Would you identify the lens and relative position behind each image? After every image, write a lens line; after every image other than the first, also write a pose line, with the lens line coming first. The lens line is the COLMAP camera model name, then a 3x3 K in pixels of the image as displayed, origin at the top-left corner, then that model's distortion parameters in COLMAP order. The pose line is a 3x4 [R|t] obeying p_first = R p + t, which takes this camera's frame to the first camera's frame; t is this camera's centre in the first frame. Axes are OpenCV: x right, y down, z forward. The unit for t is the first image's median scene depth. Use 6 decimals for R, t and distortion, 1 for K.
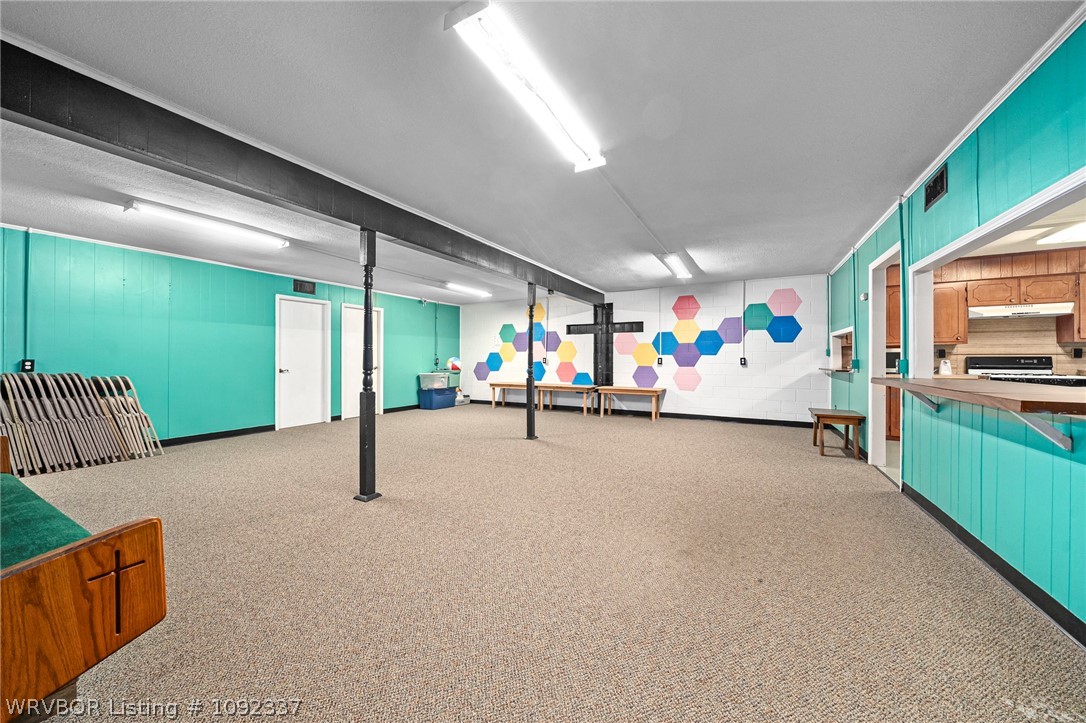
lens RADIAL K [[377.8, 0, 544.0], [0, 377.8, 361.4], [0, 0, 1]] dist [0.000419, -0.000097]
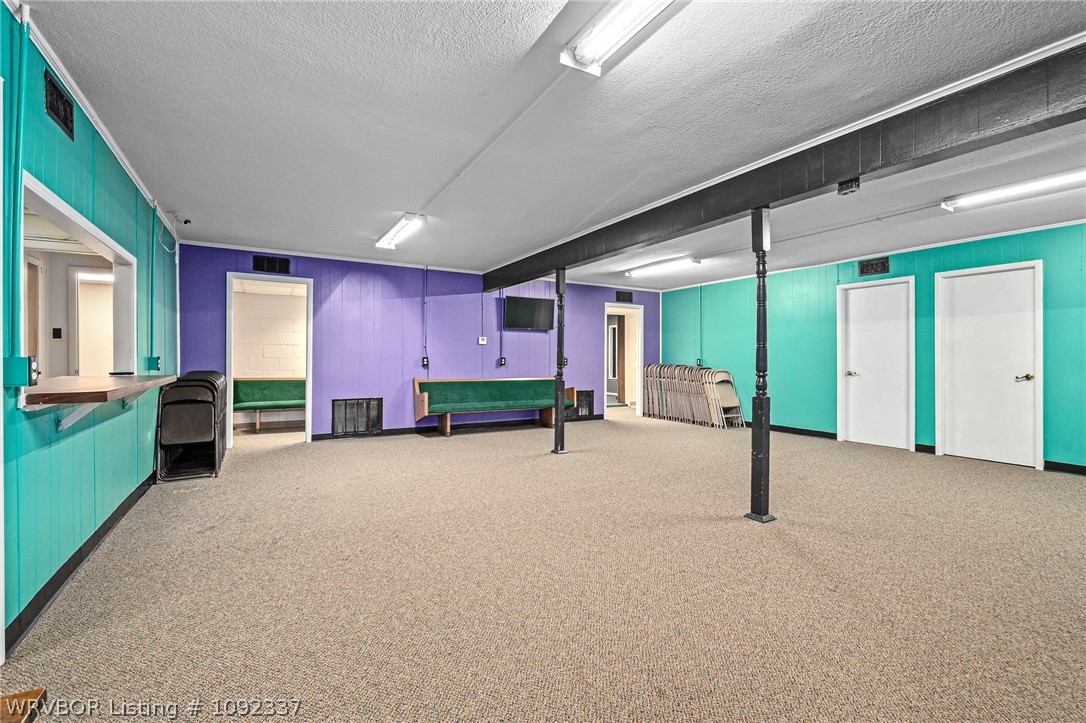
lens RADIAL K [[479.8, 0, 540.4], [0, 479.8, 358.1], [0, 0, 1]] dist [-0.001660, -0.000026]
pose [[-0.516622, -0.005152, -0.856198, 0.772588], [-0.011624, 0.999932, 0.000997, -0.001802], [0.856134, 0.010468, -0.516647, 1.267688]]
